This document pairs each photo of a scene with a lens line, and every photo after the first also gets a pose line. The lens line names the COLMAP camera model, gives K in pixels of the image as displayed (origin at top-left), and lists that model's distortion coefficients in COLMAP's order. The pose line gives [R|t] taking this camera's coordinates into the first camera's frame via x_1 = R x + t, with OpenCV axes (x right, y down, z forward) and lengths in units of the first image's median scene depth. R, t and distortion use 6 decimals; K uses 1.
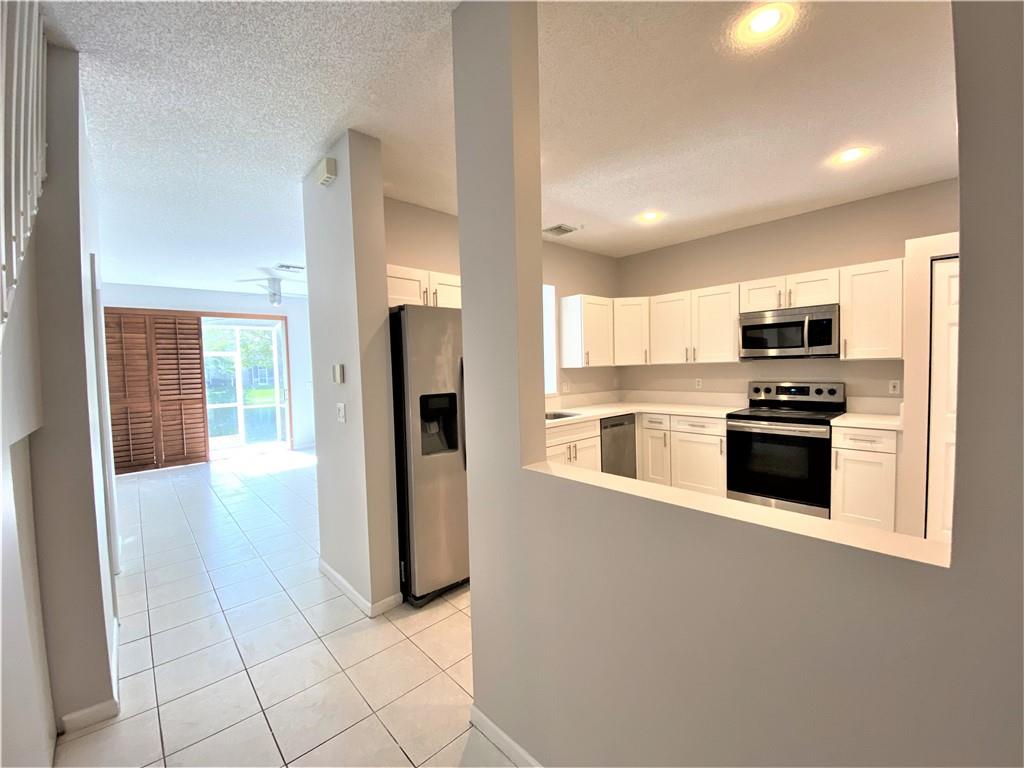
lens RADIAL K [[414.6, 0, 516.6], [0, 414.6, 383.5], [0, 0, 1]] dist [0.027558, -0.027264]
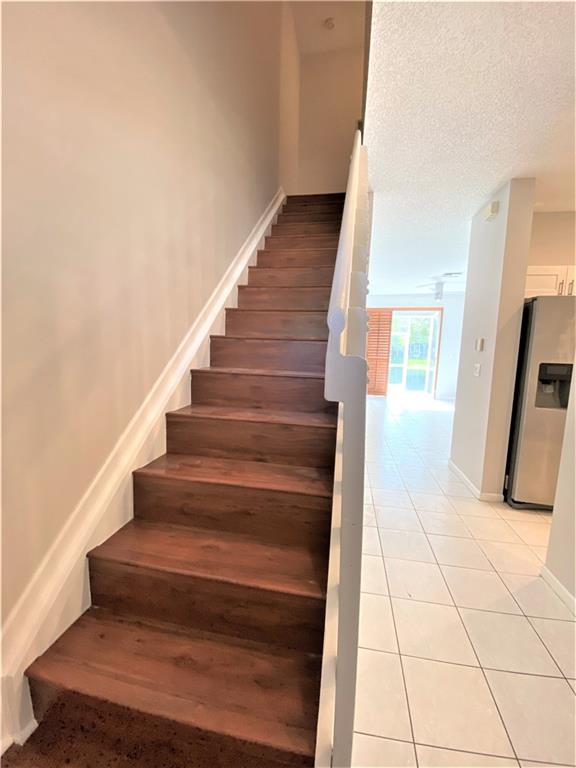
lens RADIAL K [[310.9, 0, 290.9], [0, 310.9, 383.9], [0, 0, 1]] dist [0.027558, -0.027264]
pose [[0.598231, 0.141990, -0.788643, 0.064653], [-0.075612, 0.989787, 0.120849, 0.022151], [0.797748, -0.012664, 0.602858, -0.183574]]
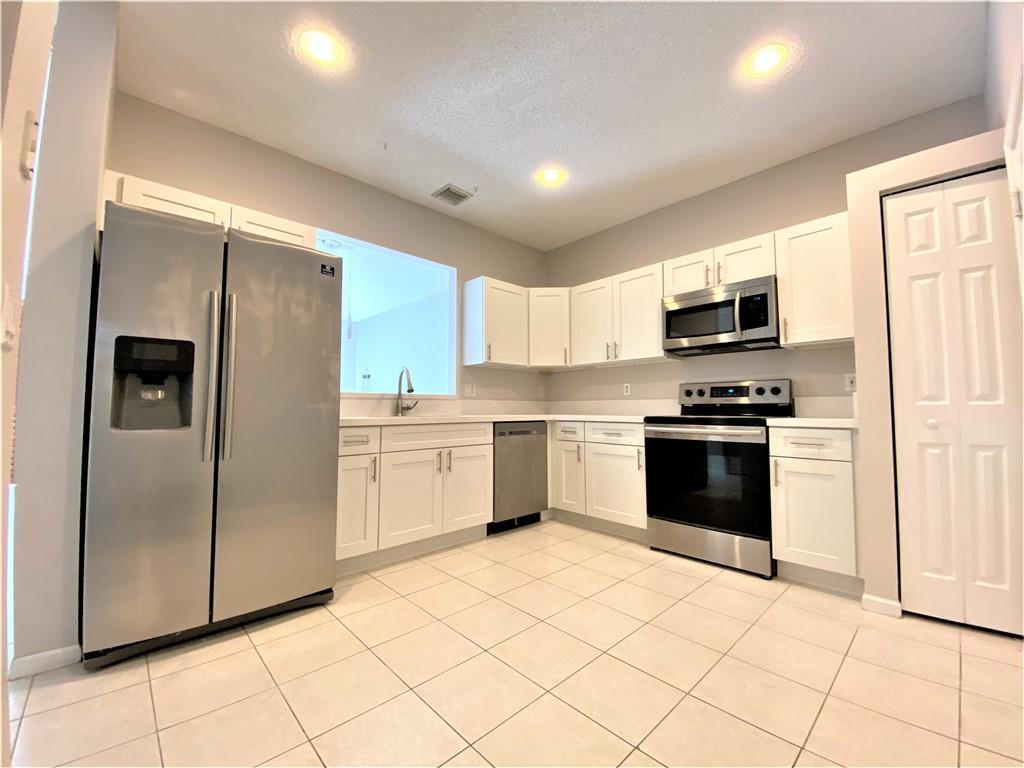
lens RADIAL K [[414.6, 0, 516.6], [0, 414.6, 383.5], [0, 0, 1]] dist [0.027558, -0.027264]
pose [[0.999539, 0.027831, 0.012131, 0.255588], [-0.026414, 0.994176, -0.104481, 0.100538], [-0.014968, 0.104112, 0.994453, 0.221338]]
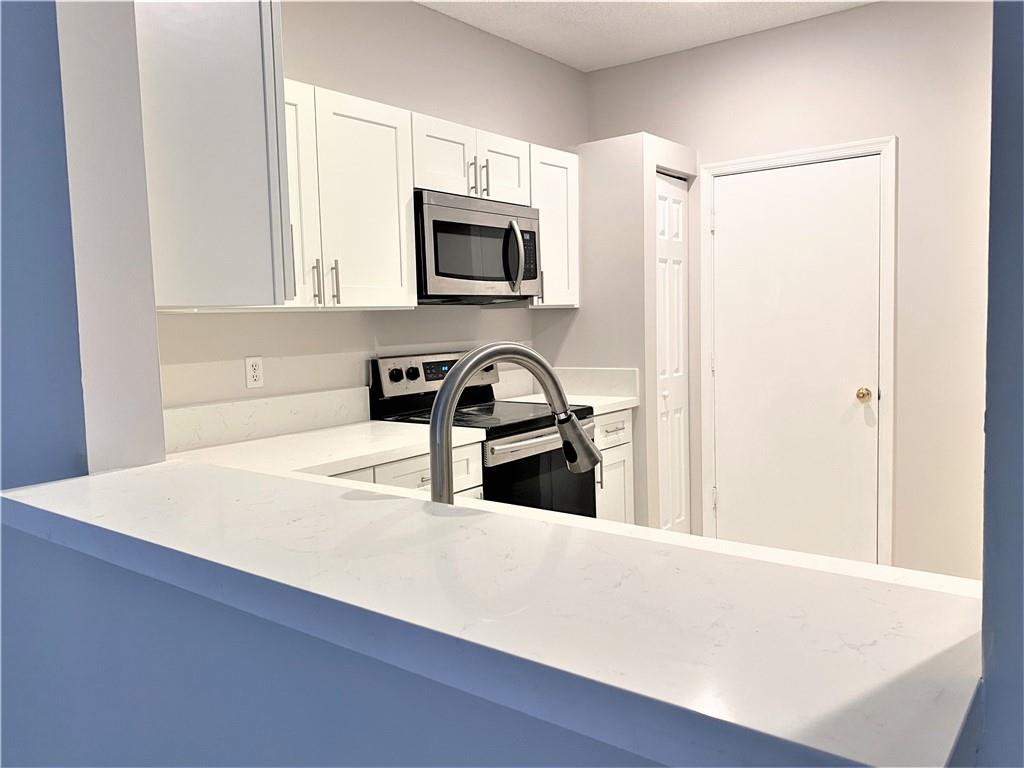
lens RADIAL K [[781.7, 0, 512.0], [0, 781.7, 384.0], [0, 0, 1]] dist [0.007140, 0.009527]
pose [[-0.170201, -0.050964, 0.984091, -0.262860], [0.076060, 0.995003, 0.064684, -0.019986], [-0.982470, 0.085860, -0.165474, 1.127289]]
